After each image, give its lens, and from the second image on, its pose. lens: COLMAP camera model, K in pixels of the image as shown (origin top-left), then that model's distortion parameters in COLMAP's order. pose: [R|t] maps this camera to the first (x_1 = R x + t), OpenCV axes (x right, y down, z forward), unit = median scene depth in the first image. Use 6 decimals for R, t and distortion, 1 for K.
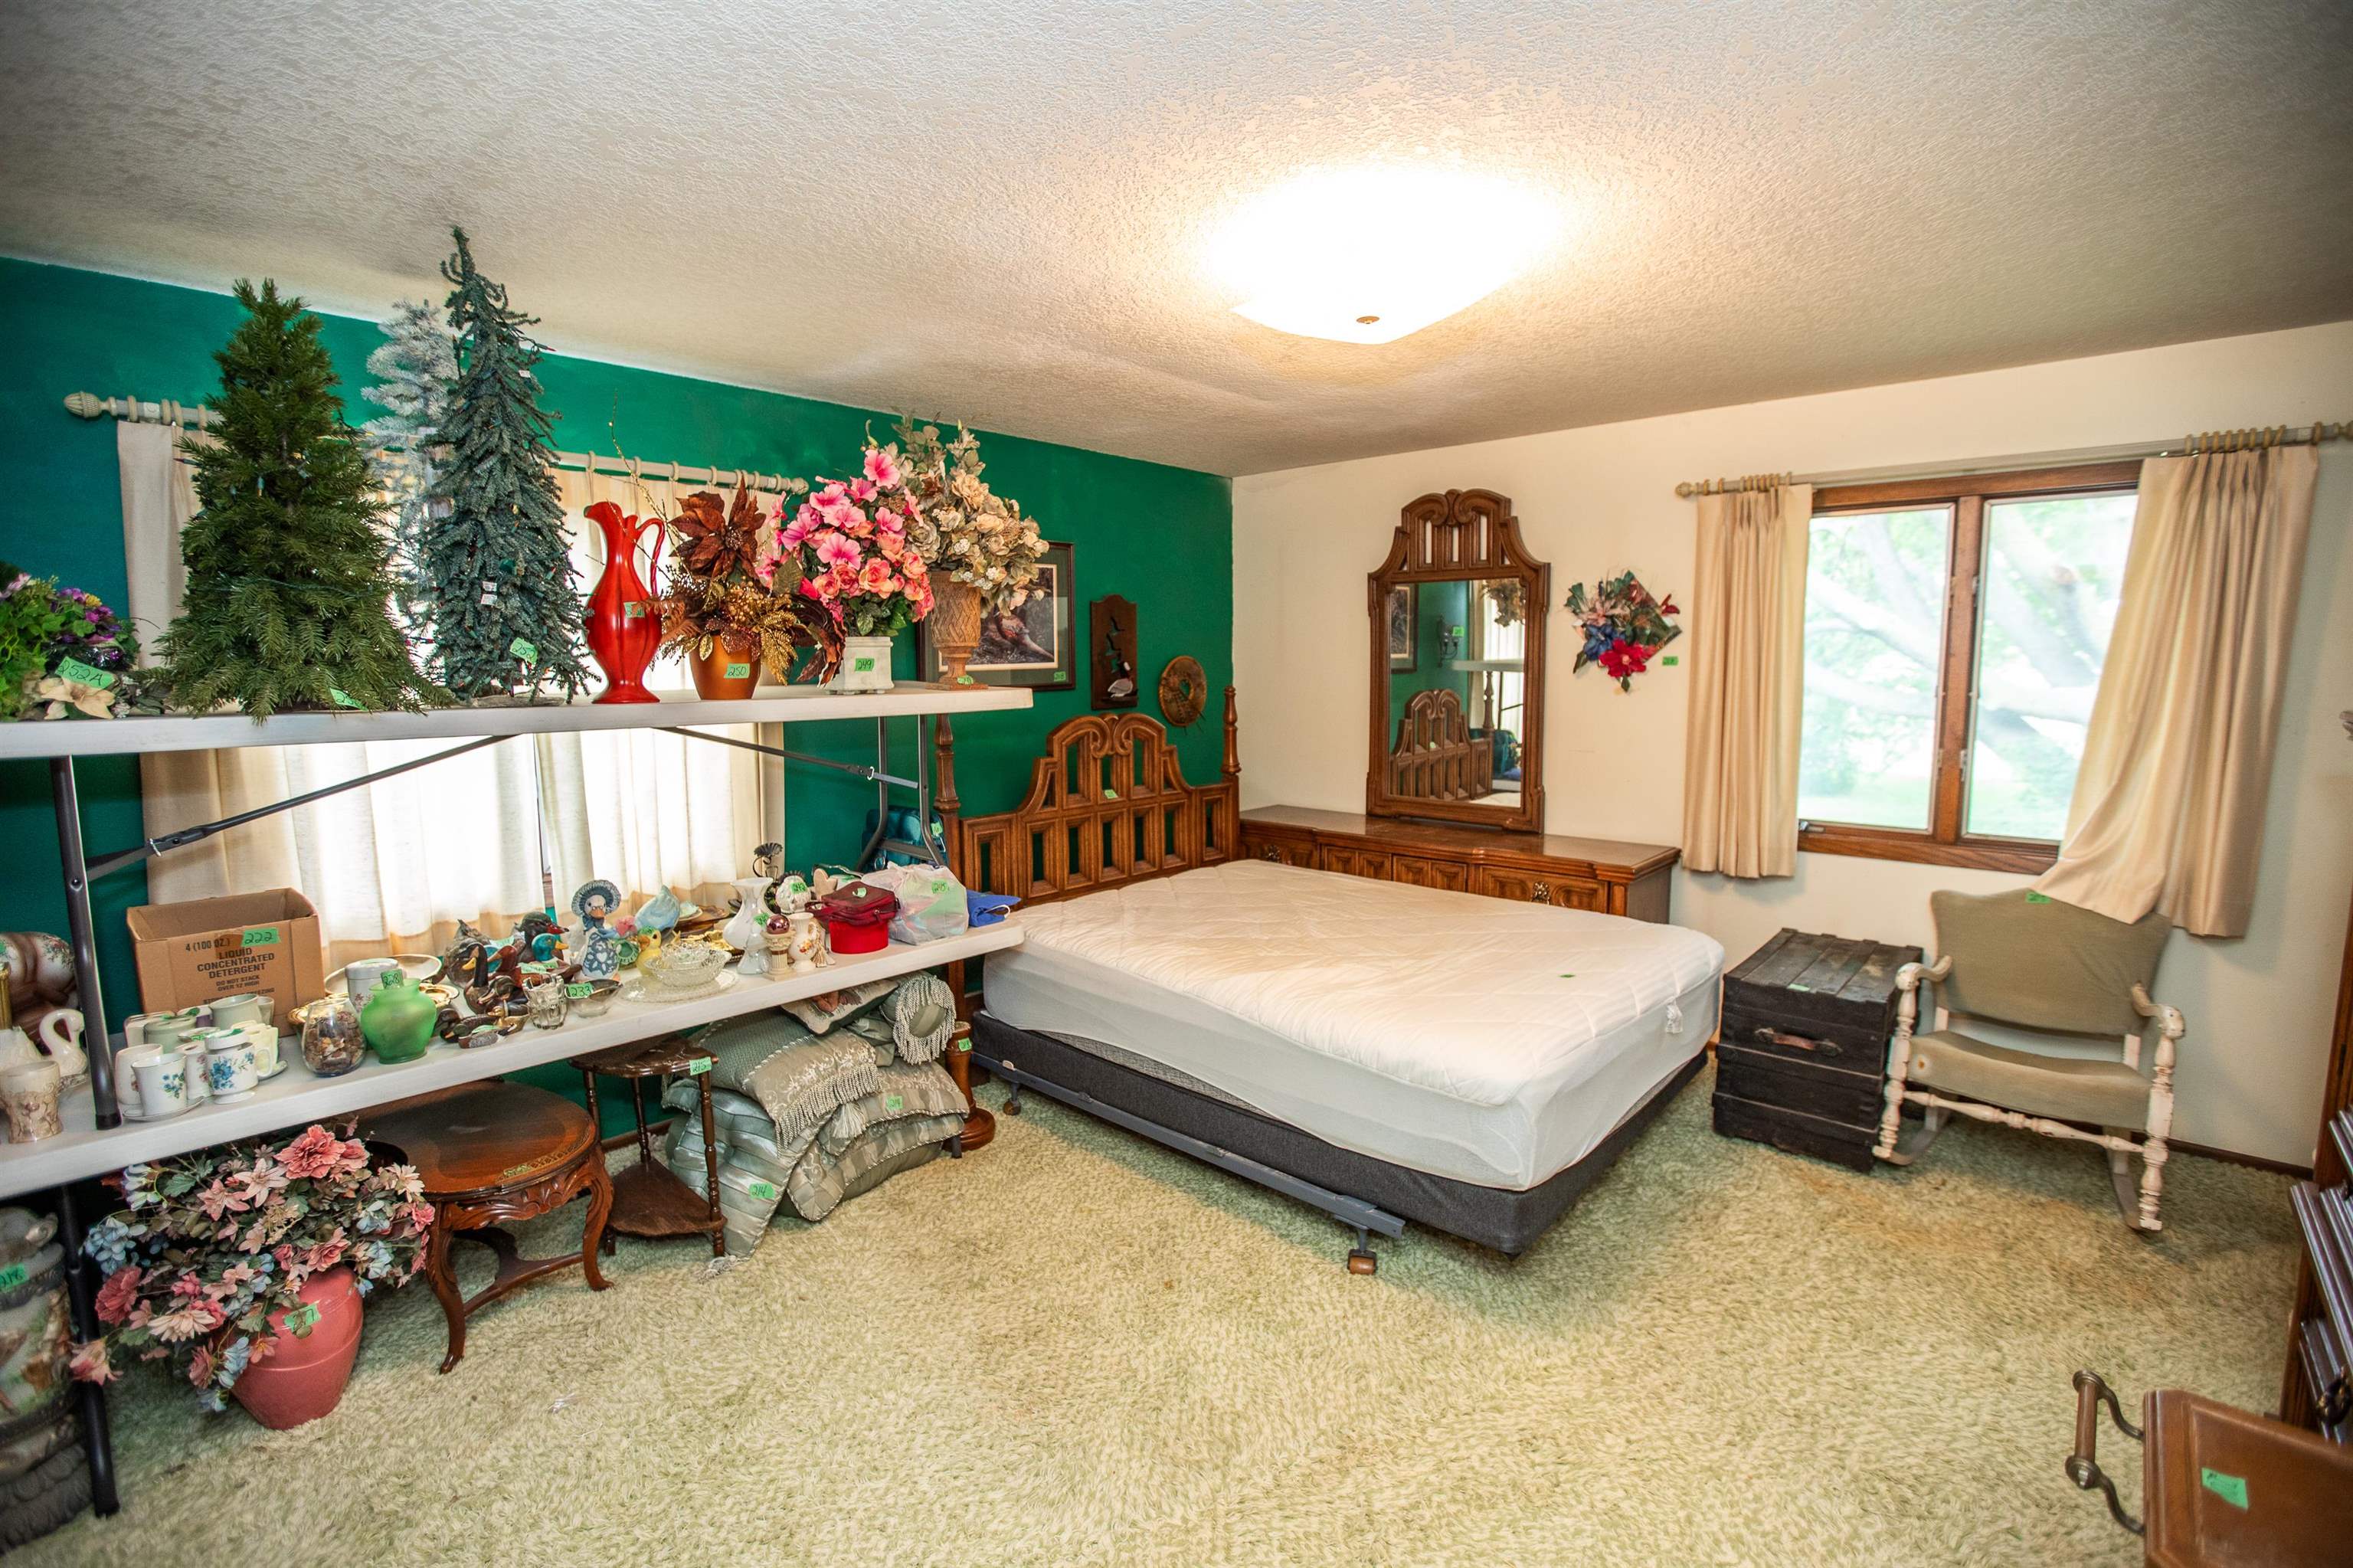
lens RADIAL K [[1099.9, 0, 1176.5], [0, 1099.9, 784.0], [0, 0, 1]] dist [-0.002726, -0.000654]
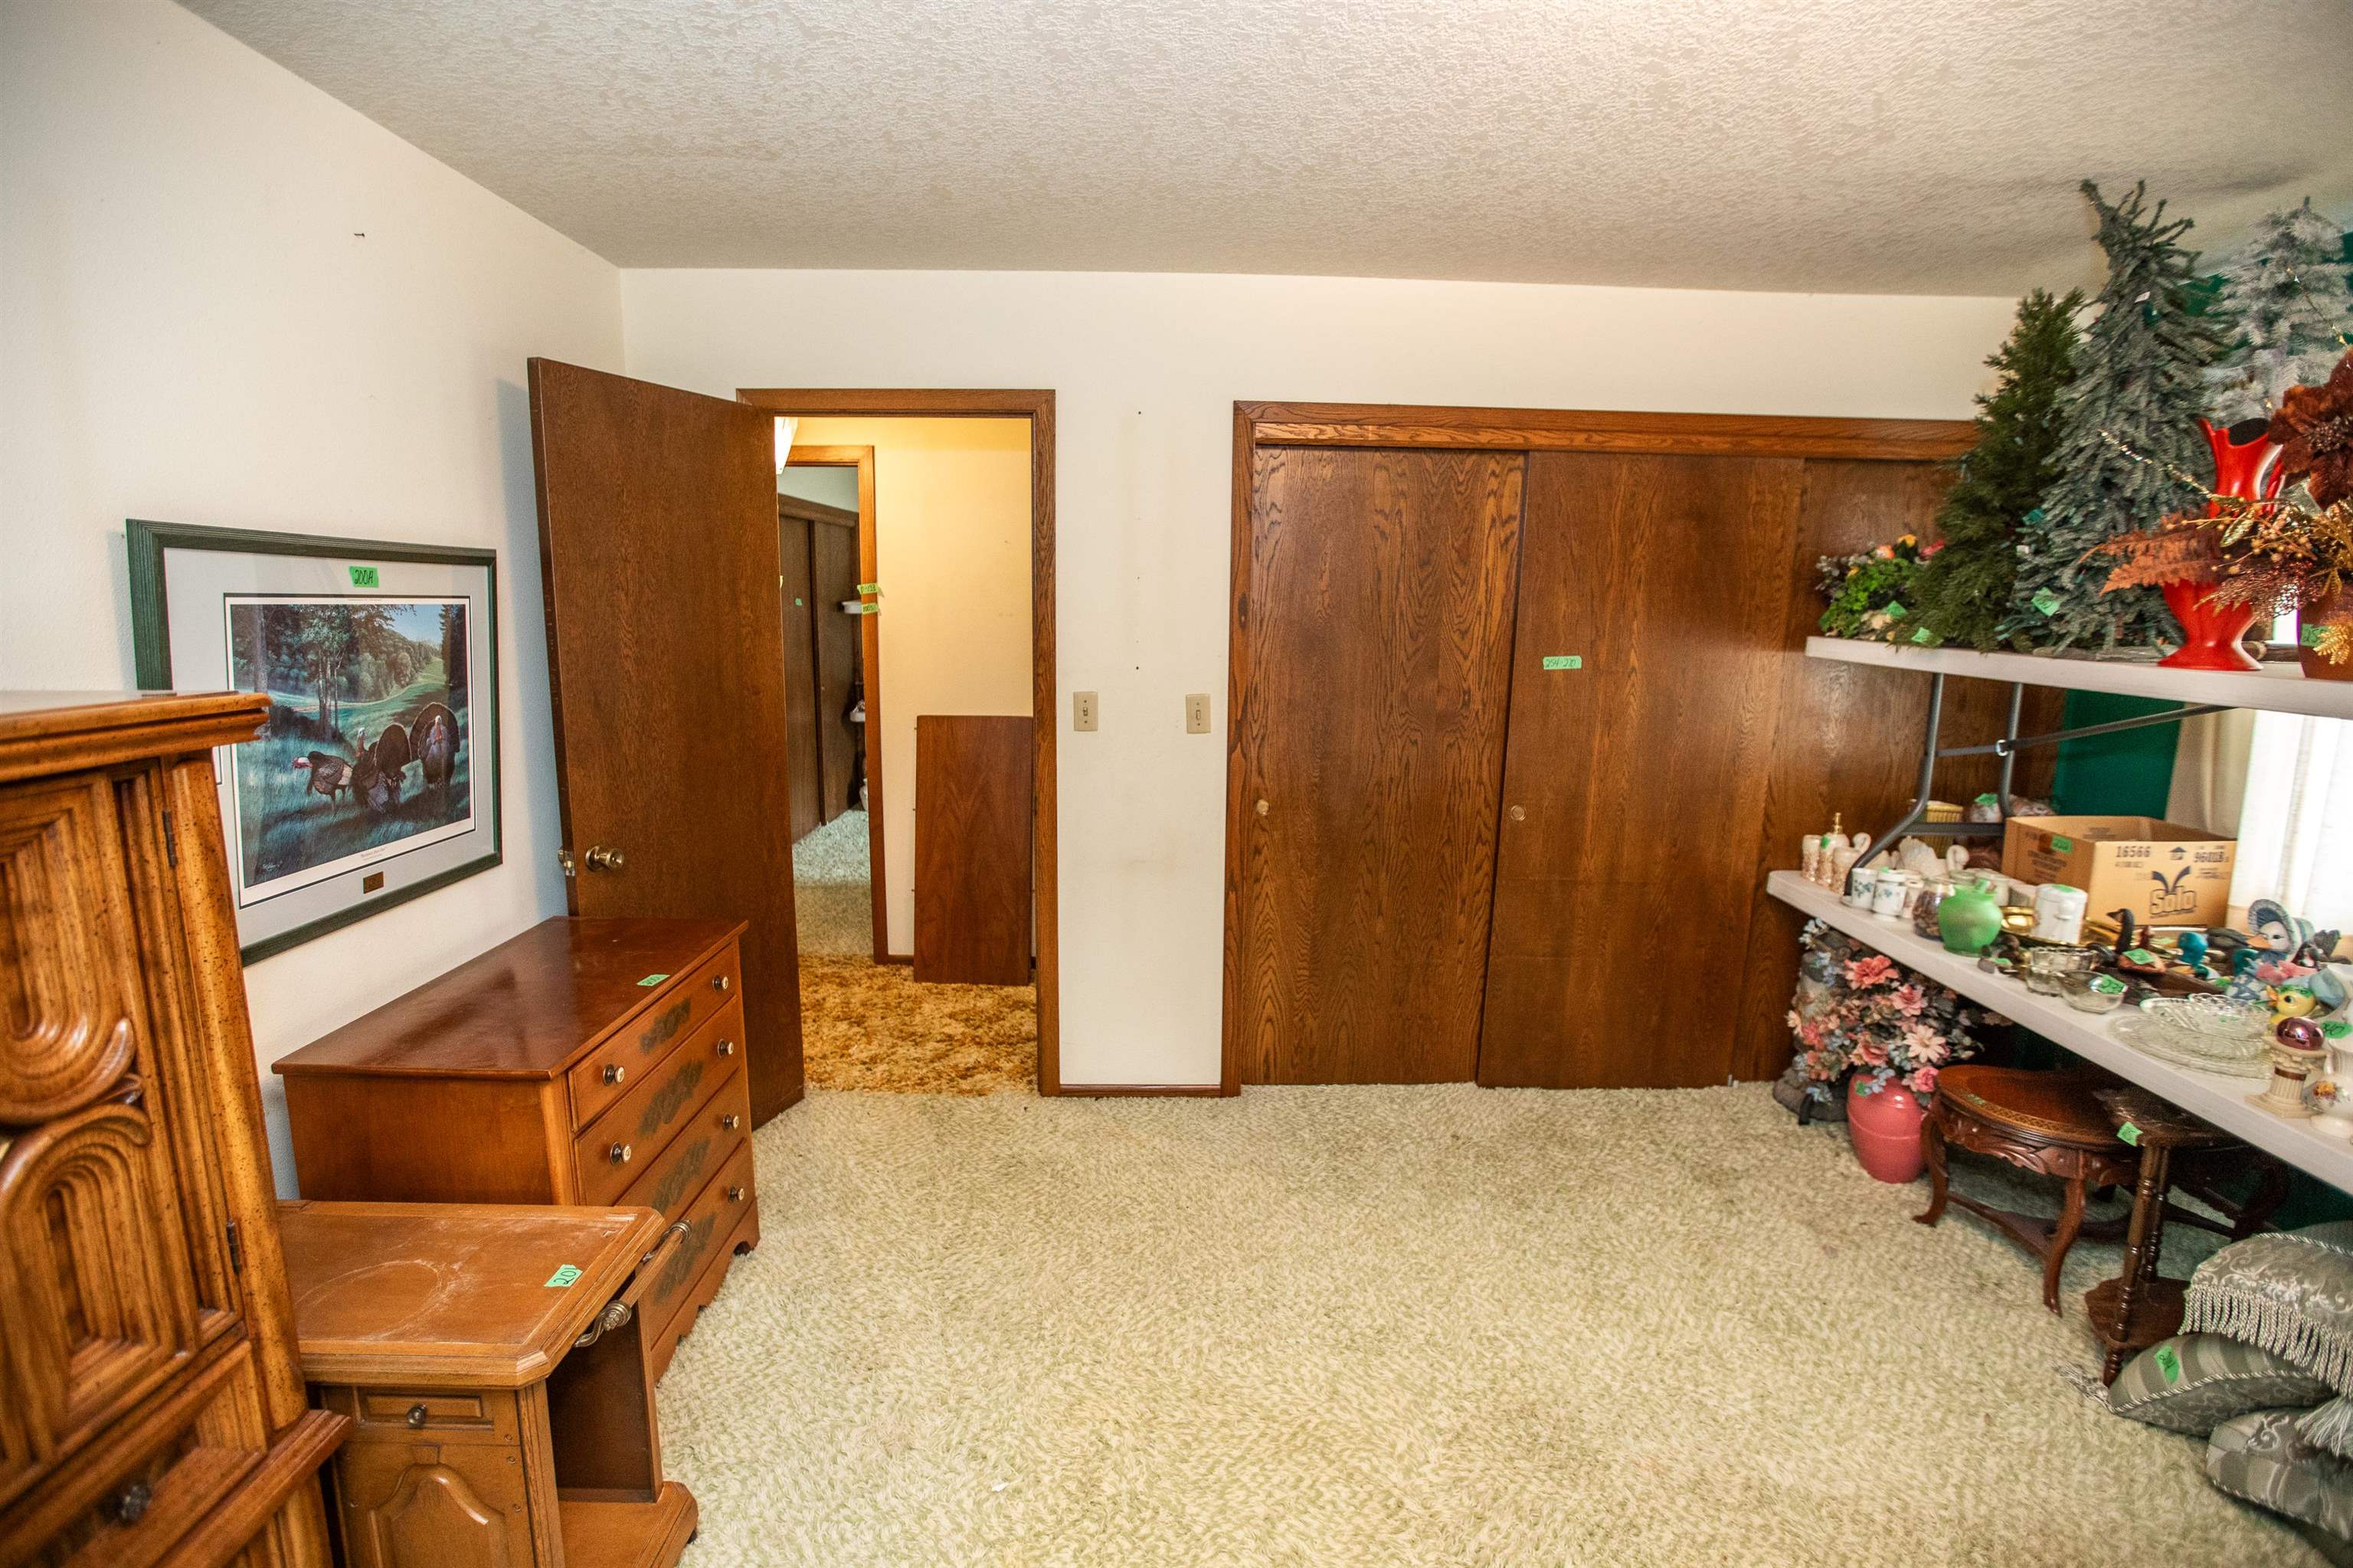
lens RADIAL K [[1099.9, 0, 1176.5], [0, 1099.9, 784.0], [0, 0, 1]] dist [-0.002726, -0.000654]
pose [[-0.750585, 0.097754, -0.653503, 0.631197], [-0.096528, 0.962166, 0.254794, -0.130972], [0.653686, 0.254326, -0.712751, 1.185840]]
